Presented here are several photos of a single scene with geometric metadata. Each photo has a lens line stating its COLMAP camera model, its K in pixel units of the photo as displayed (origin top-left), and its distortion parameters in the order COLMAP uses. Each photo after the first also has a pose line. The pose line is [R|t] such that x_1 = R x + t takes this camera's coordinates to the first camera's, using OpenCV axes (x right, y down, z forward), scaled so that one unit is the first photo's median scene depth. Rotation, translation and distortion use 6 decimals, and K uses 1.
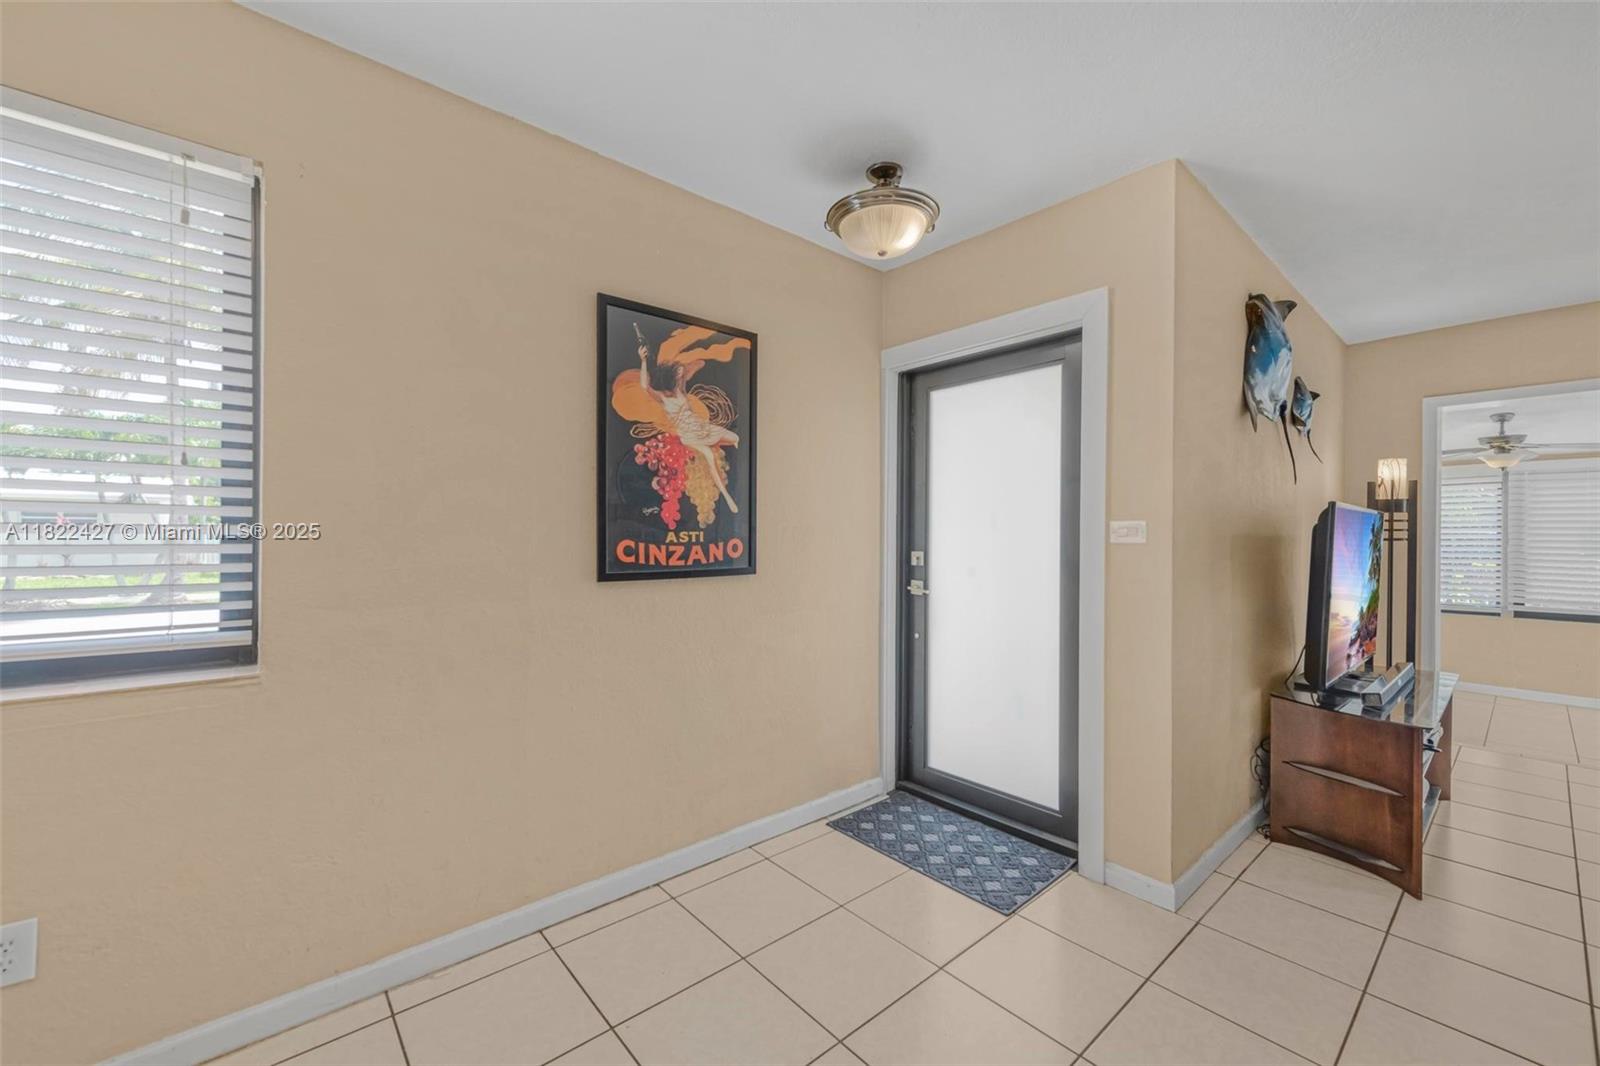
lens RADIAL K [[638.7, 0, 801.2], [0, 638.7, 537.4], [0, 0, 1]] dist [0.009852, -0.000236]
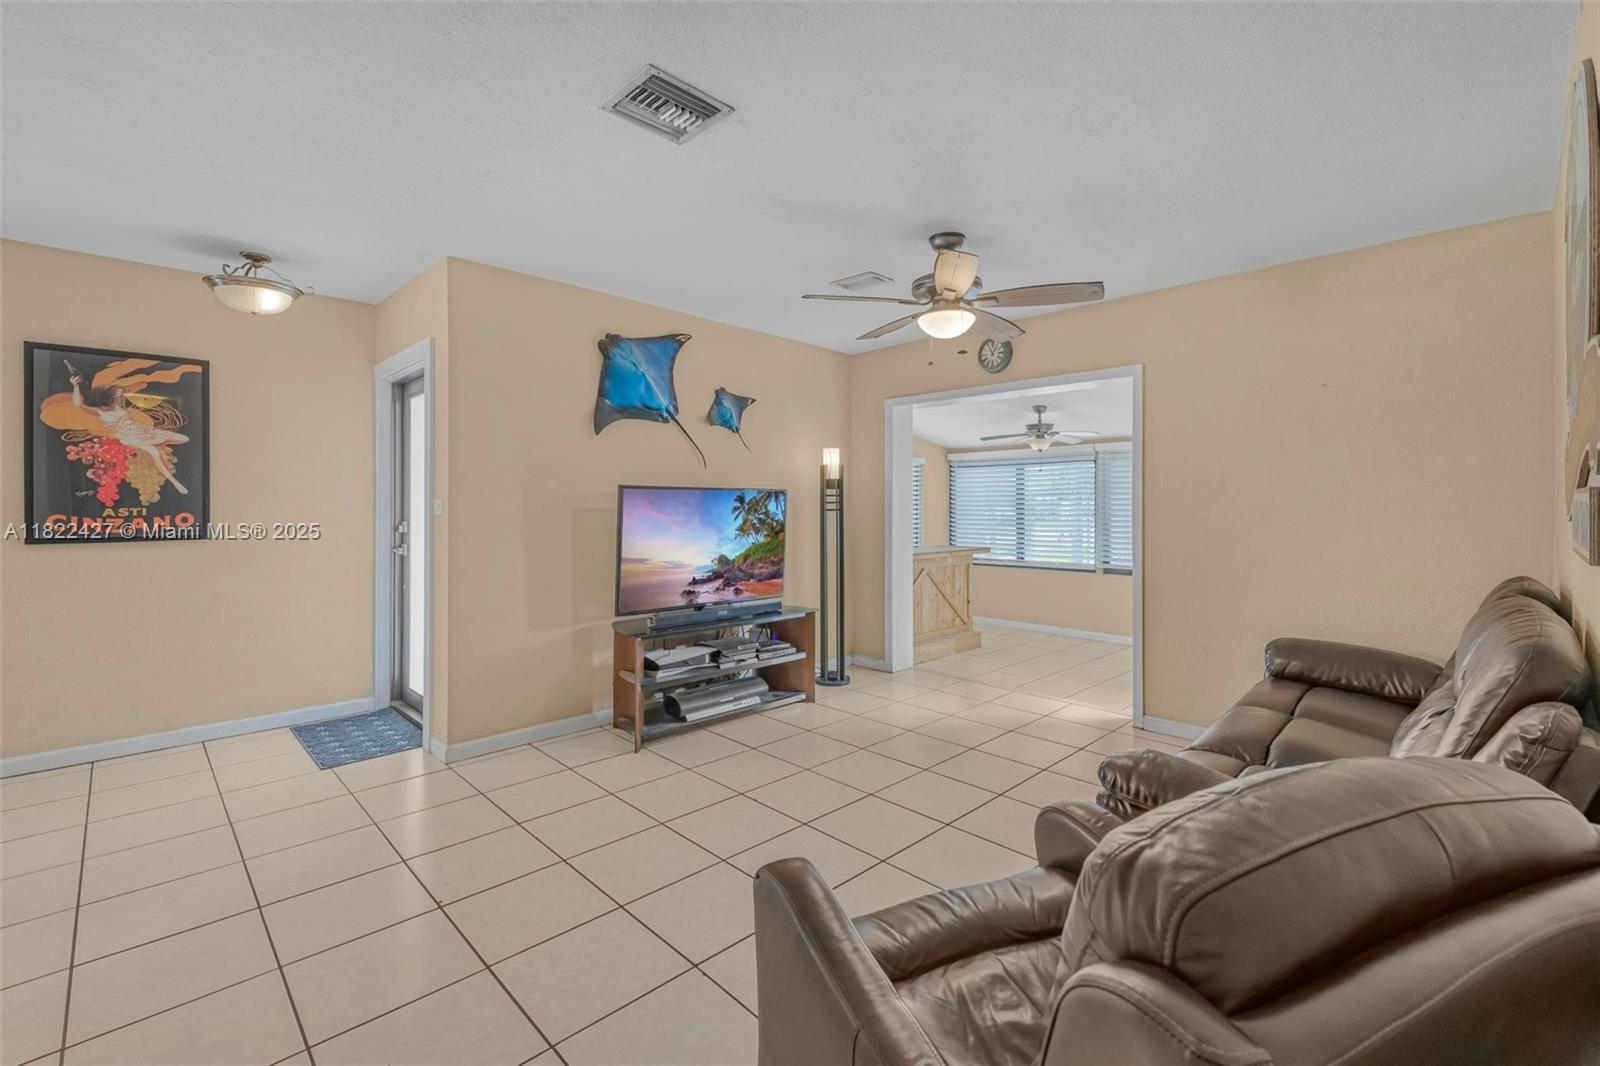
lens RADIAL K [[688.4, 0, 806.4], [0, 688.4, 505.3], [0, 0, 1]] dist [0.002675, 0.000309]
pose [[0.998018, -0.005411, 0.062691, 1.164858], [0.005687, 0.999975, -0.004230, -0.000596], [-0.062667, 0.004579, 0.998024, -0.563505]]
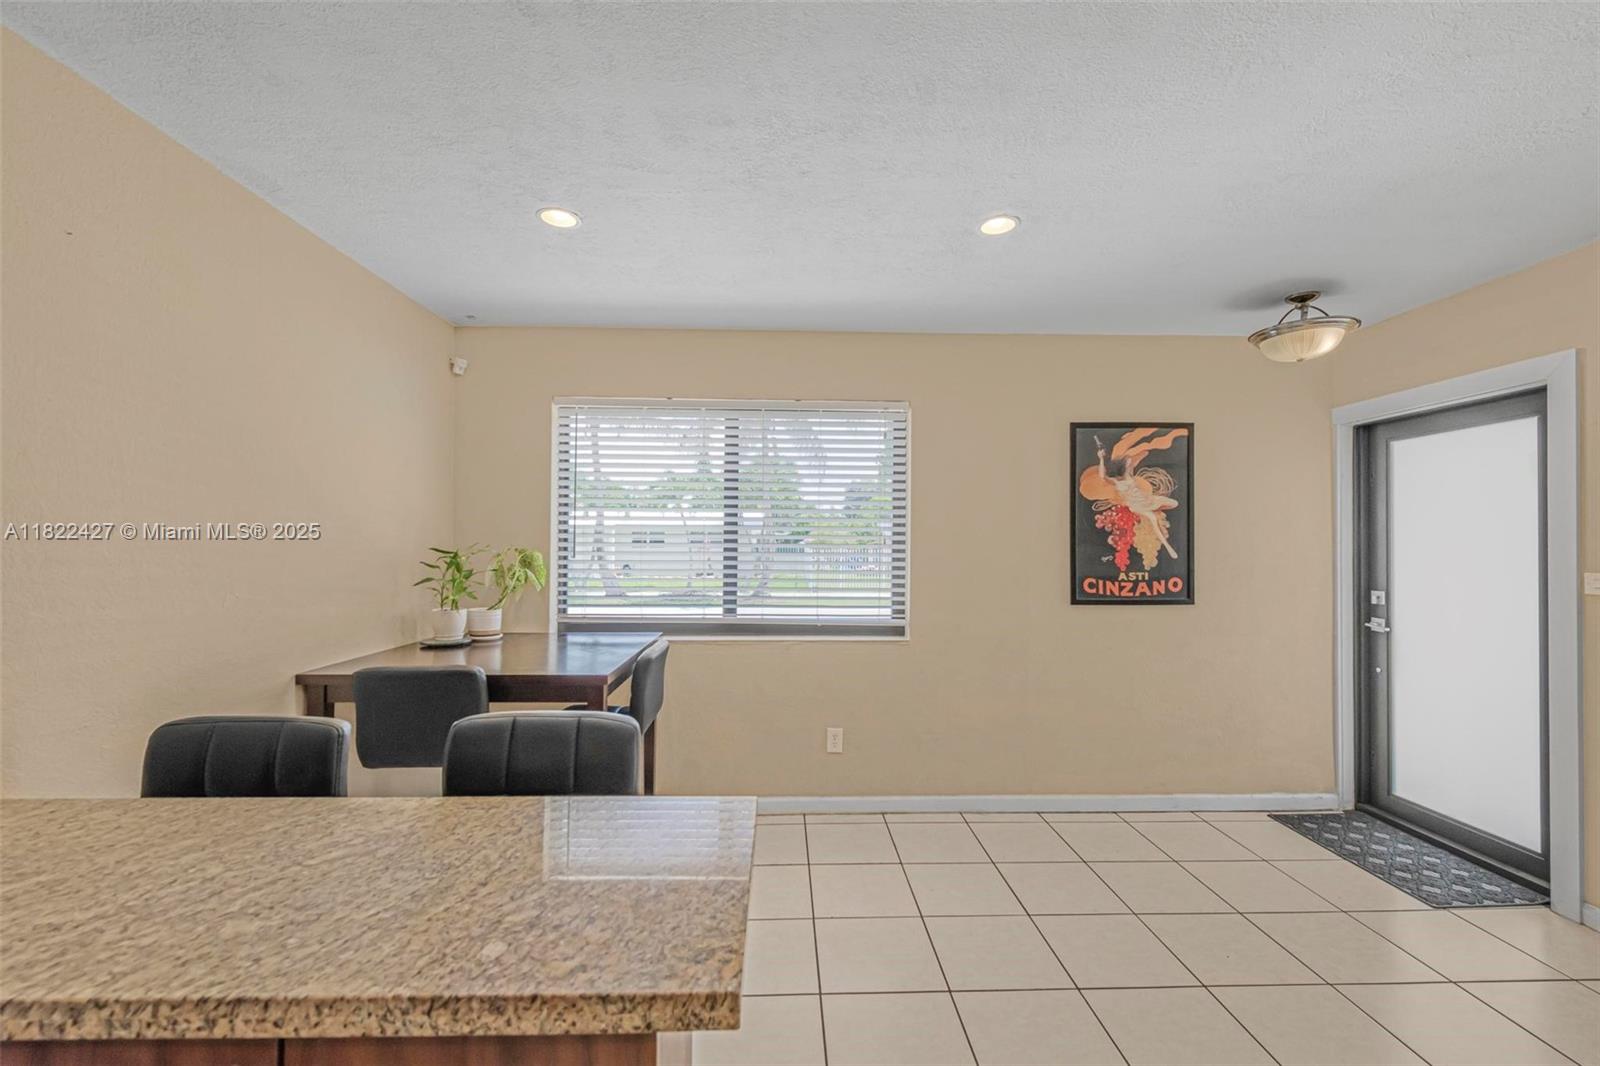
lens RADIAL K [[657.7, 0, 794.6], [0, 657.7, 537.5], [0, 0, 1]] dist [0.001568, -0.000727]
pose [[0.769521, -0.010818, -0.638530, 0.172710], [-0.003143, 0.999780, -0.020726, -0.053579], [0.638614, 0.017956, 0.769318, -0.608184]]
